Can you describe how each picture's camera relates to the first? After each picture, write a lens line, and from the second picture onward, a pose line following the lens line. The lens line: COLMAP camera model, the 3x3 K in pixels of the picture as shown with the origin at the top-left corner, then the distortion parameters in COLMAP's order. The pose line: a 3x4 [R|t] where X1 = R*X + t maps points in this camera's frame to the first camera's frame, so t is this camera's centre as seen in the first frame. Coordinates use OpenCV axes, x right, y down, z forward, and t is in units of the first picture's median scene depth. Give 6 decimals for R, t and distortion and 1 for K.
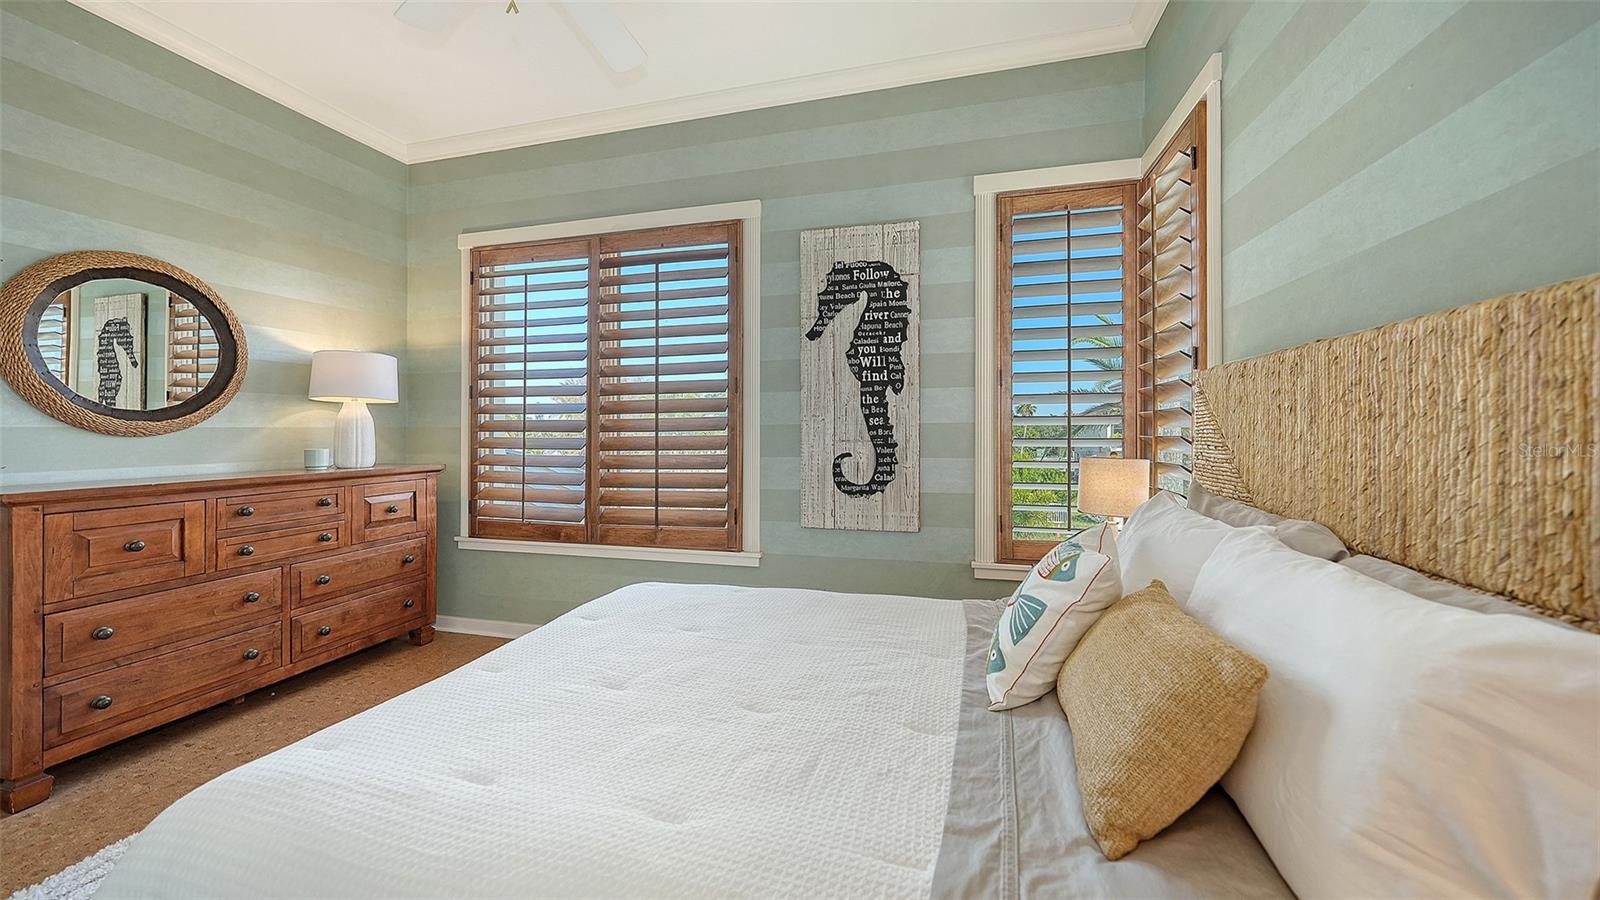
lens RADIAL K [[564.7, 0, 804.3], [0, 564.7, 434.9], [0, 0, 1]] dist [0.001596, 0.000003]
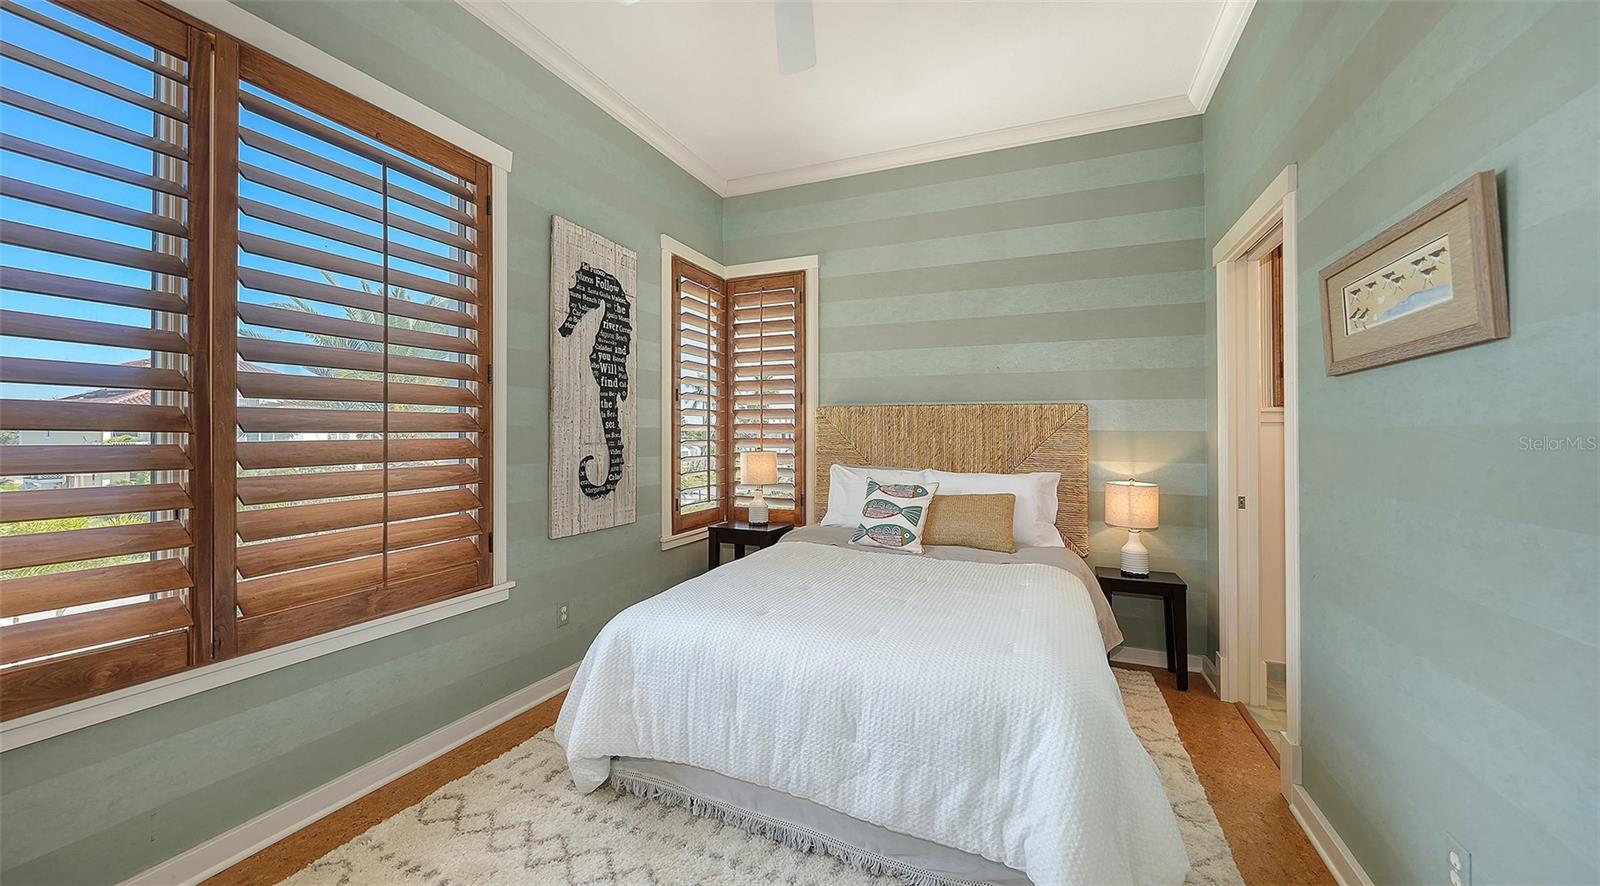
lens RADIAL K [[577.0, 0, 802.6], [0, 577.0, 438.1], [0, 0, 1]] dist [-0.006516, -0.000425]
pose [[0.143543, -0.001204, 0.989643, -0.894599], [-0.000694, 0.999999, 0.001317, -0.001063], [-0.989644, -0.000876, 0.143542, 0.483516]]
